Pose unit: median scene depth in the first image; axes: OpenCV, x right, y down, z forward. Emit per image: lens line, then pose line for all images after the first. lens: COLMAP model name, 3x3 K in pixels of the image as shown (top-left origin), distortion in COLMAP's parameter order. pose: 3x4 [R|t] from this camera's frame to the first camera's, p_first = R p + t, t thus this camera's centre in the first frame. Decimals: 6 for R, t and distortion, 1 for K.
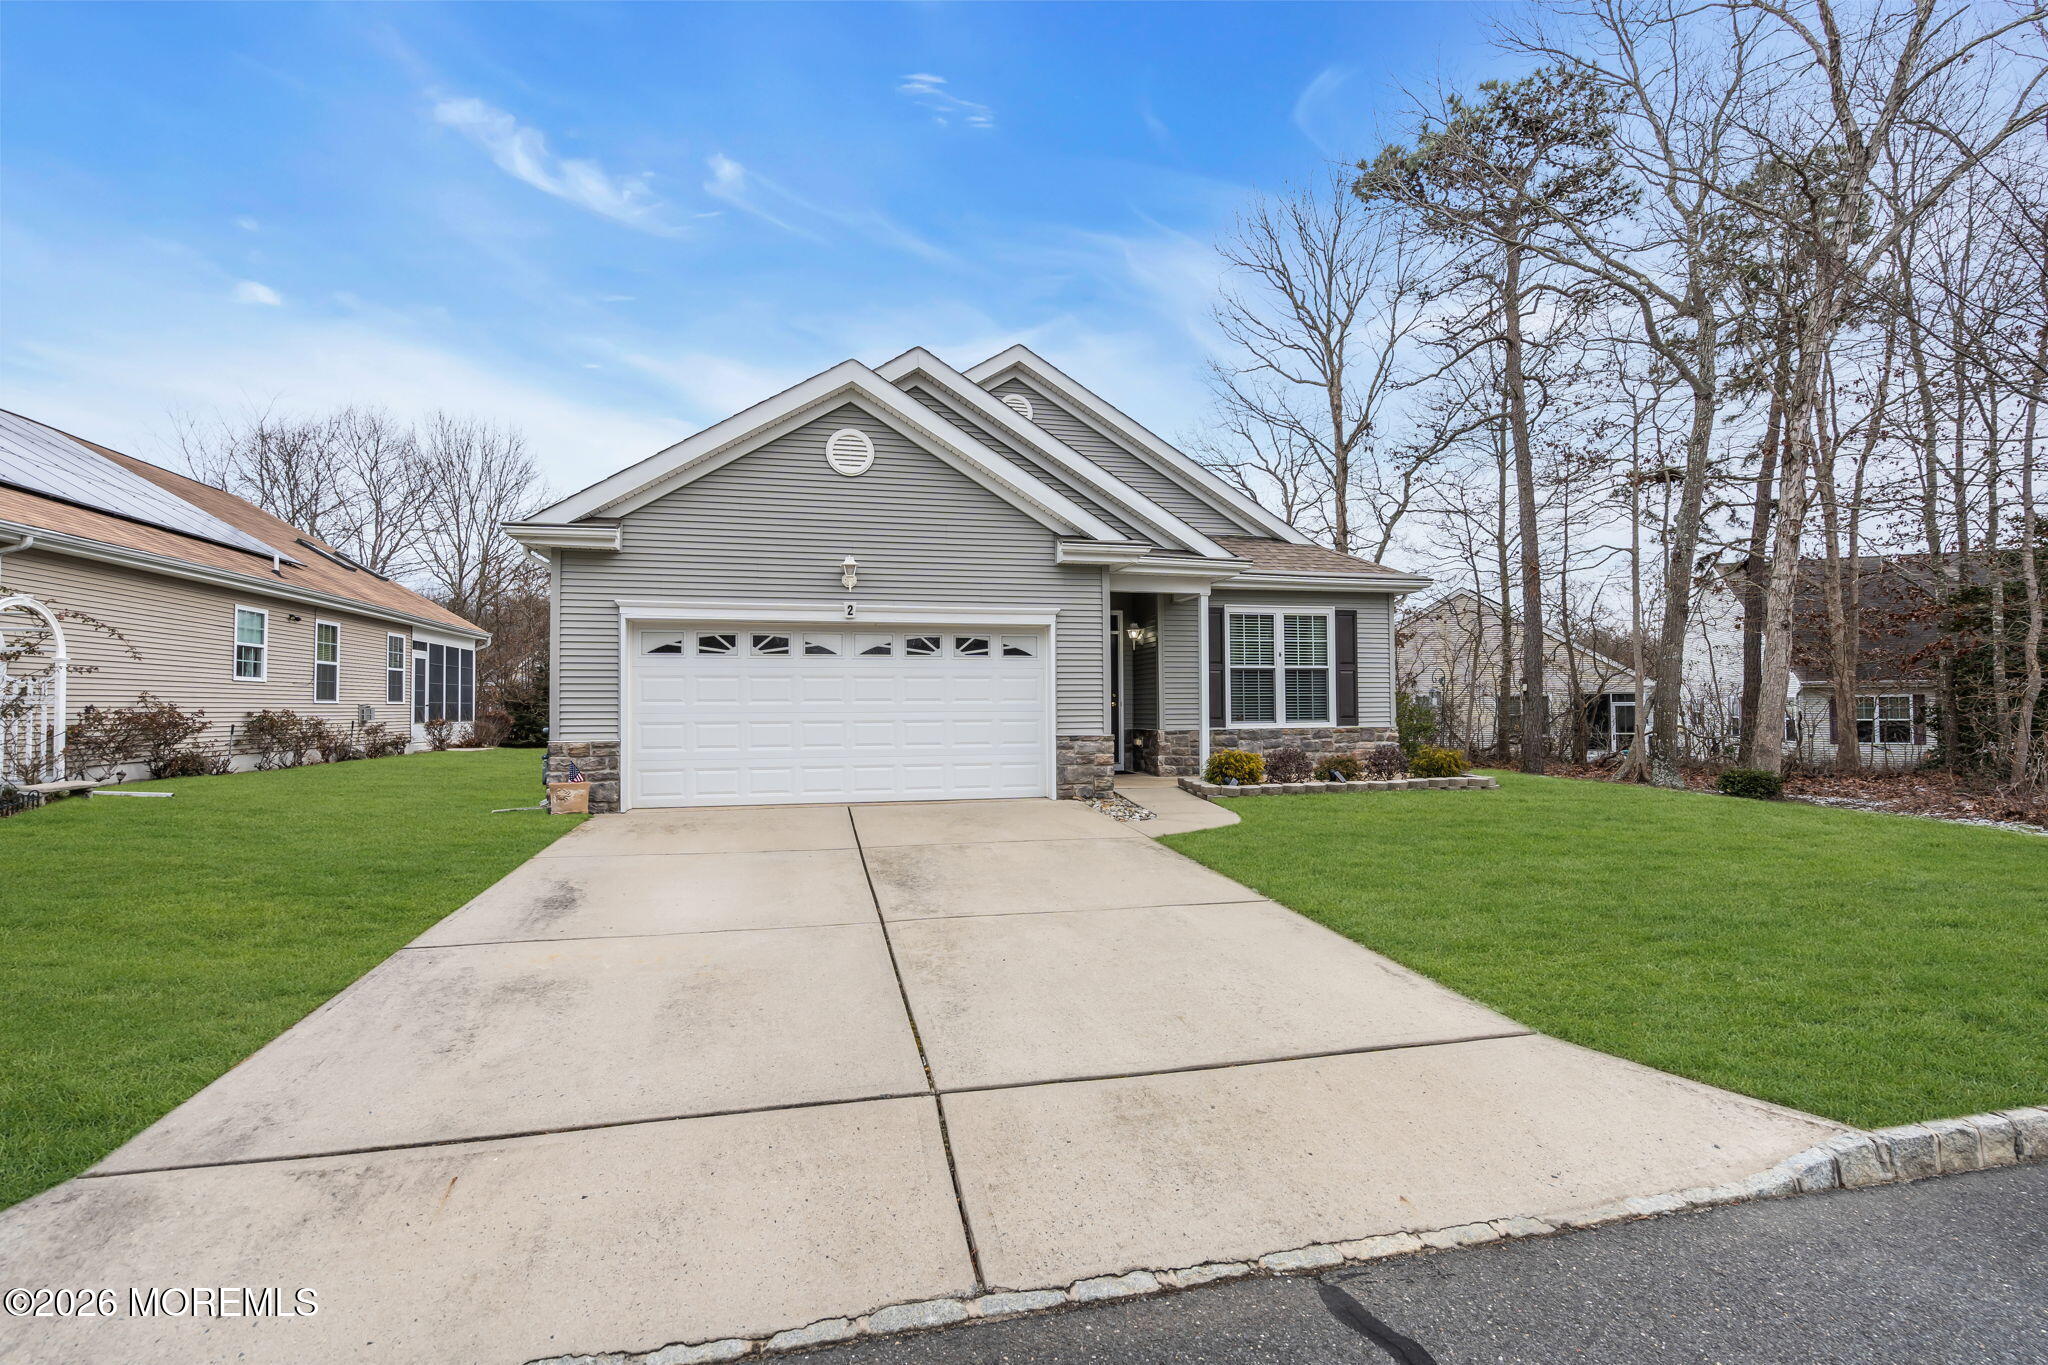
lens RADIAL K [[939.0, 0, 1036.2], [0, 939.0, 680.4], [0, 0, 1]] dist [-0.001602, 0.000736]
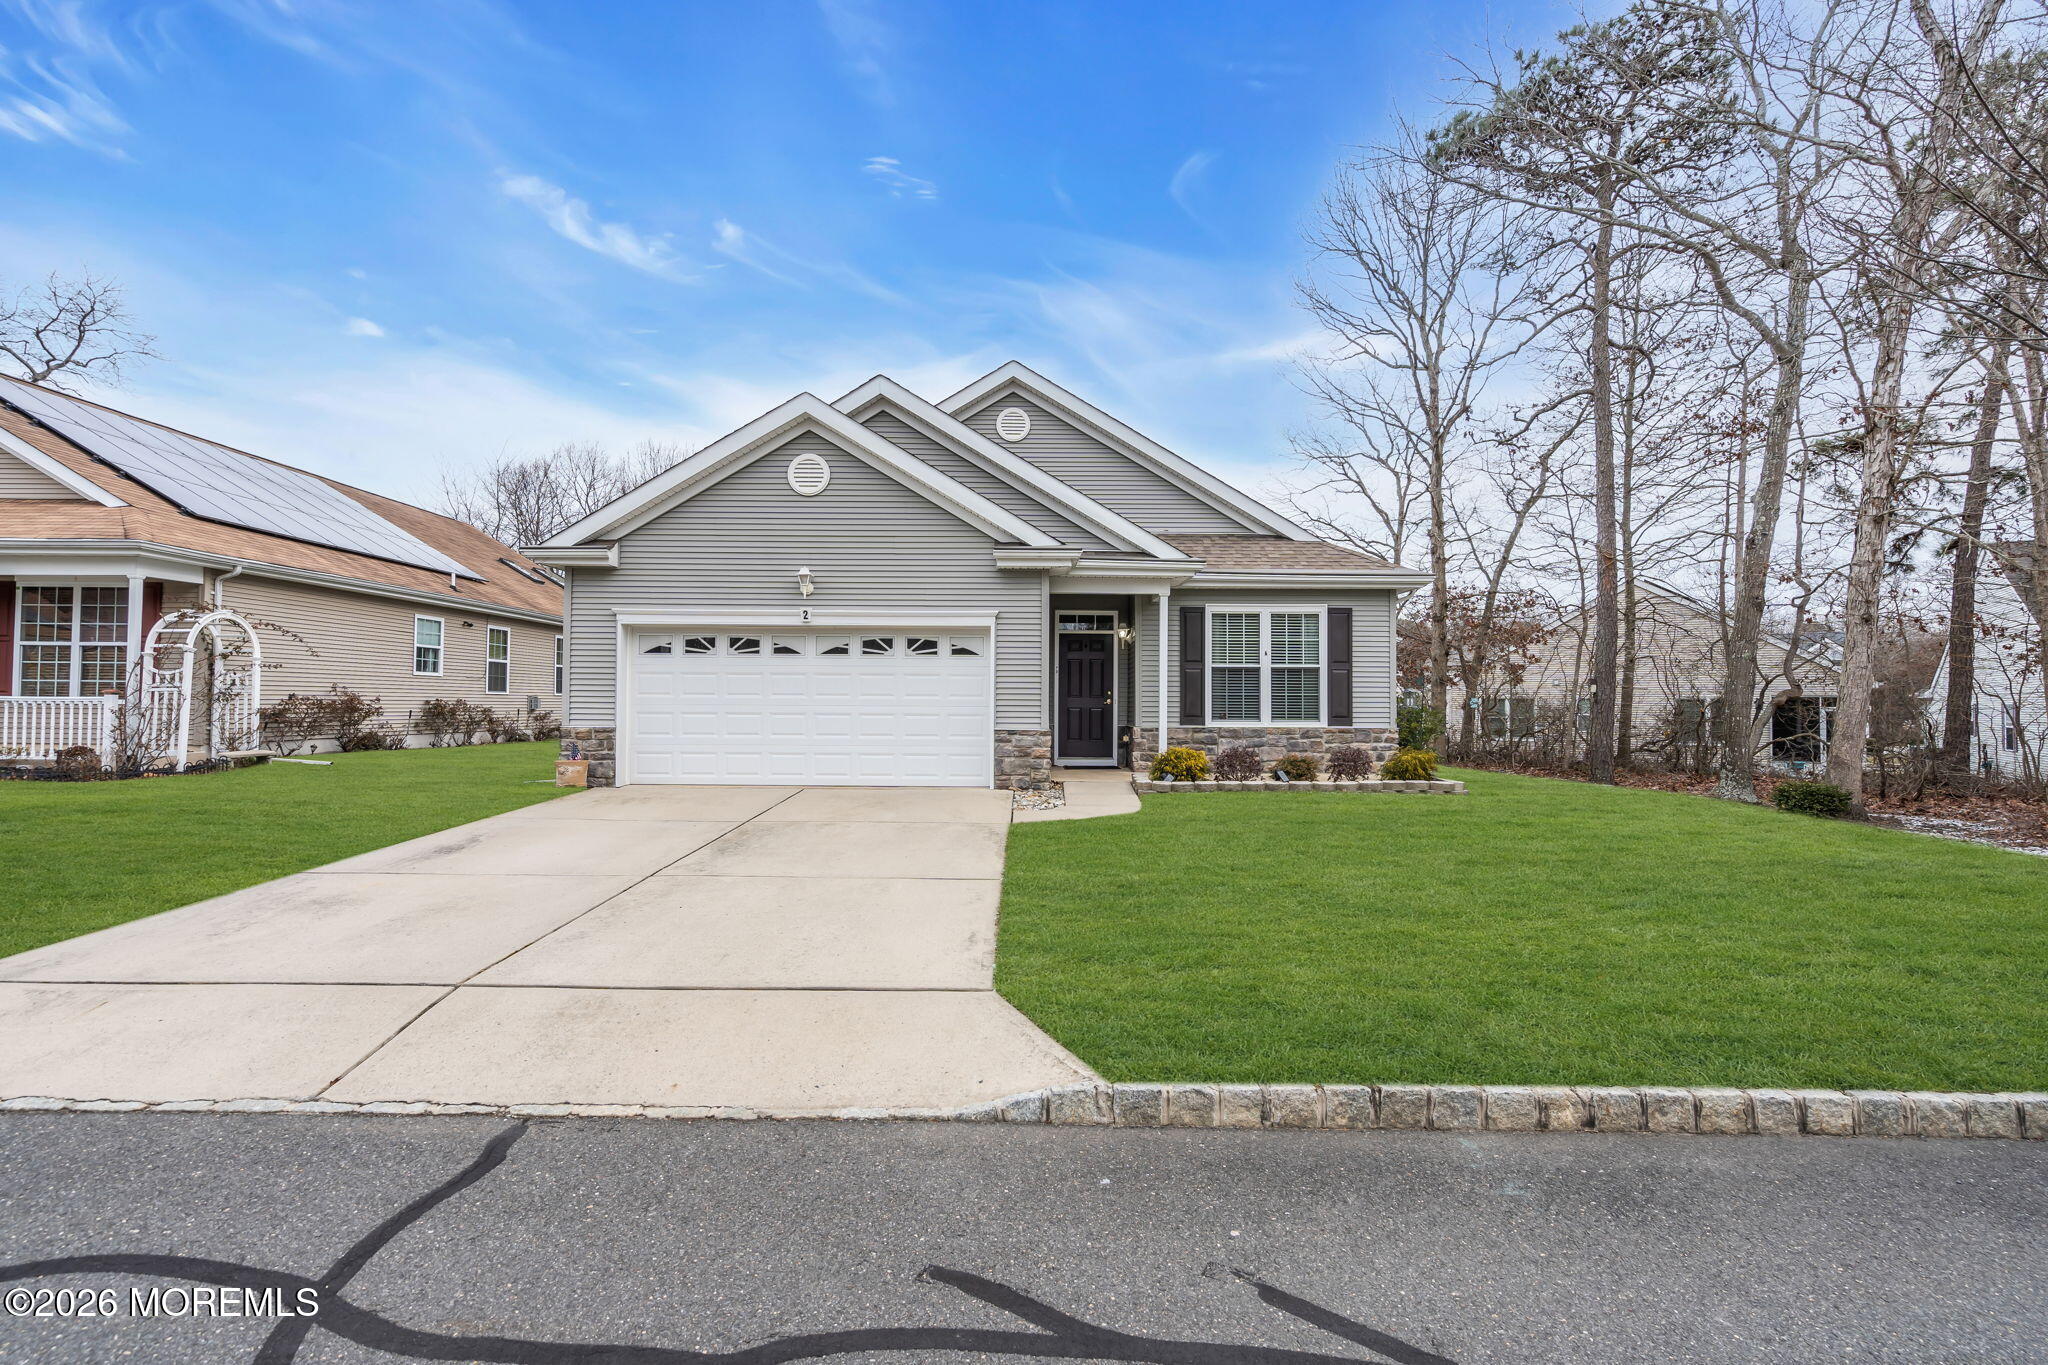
lens RADIAL K [[939.0, 0, 1027.3], [0, 939.0, 682.6], [0, 0, 1]] dist [-0.001602, 0.000736]
pose [[0.972343, 0.006212, -0.233475, 0.305426], [-0.005099, 0.999973, 0.005372, -0.000737], [0.233502, -0.004033, 0.972348, -0.032789]]
